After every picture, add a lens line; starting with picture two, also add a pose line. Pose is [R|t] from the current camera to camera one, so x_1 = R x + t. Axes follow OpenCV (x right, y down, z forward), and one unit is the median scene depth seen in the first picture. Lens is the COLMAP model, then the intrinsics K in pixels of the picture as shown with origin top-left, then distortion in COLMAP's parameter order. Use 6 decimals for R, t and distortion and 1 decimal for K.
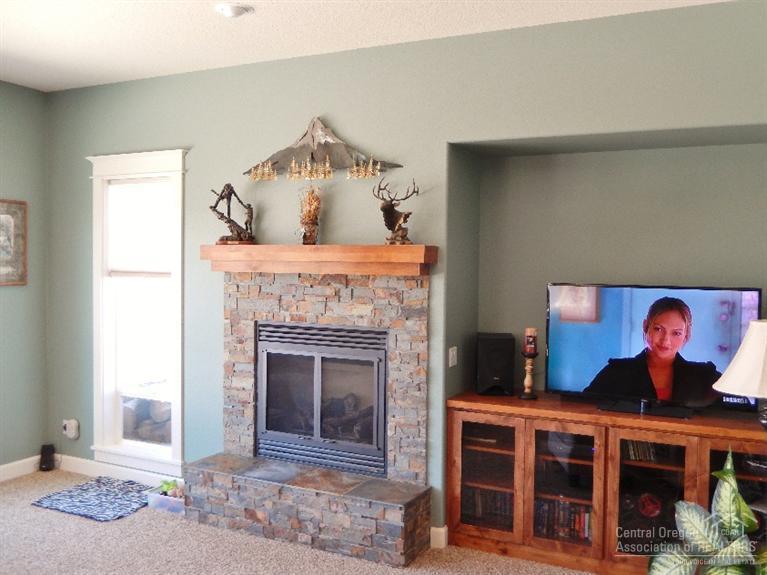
lens RADIAL K [[711.7, 0, 383.1], [0, 711.7, 288.8], [0, 0, 1]] dist [-0.001815, 0.000000]
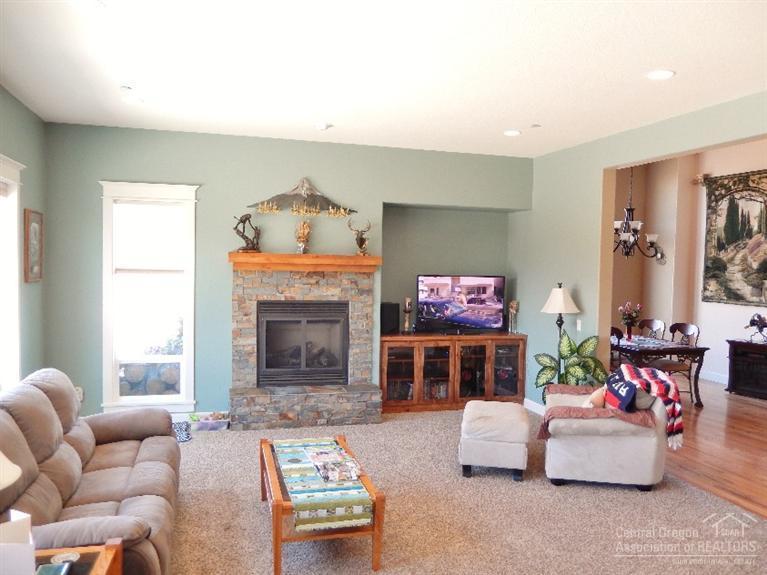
lens RADIAL K [[636.8, 0, 384.2], [0, 636.8, 287.4], [0, 0, 1]] dist [-0.012161, -0.005636]
pose [[0.735640, -0.022769, 0.676990, -0.998142], [0.014517, 0.999735, 0.017850, -0.006254], [-0.677217, -0.003304, 0.735776, -0.243831]]
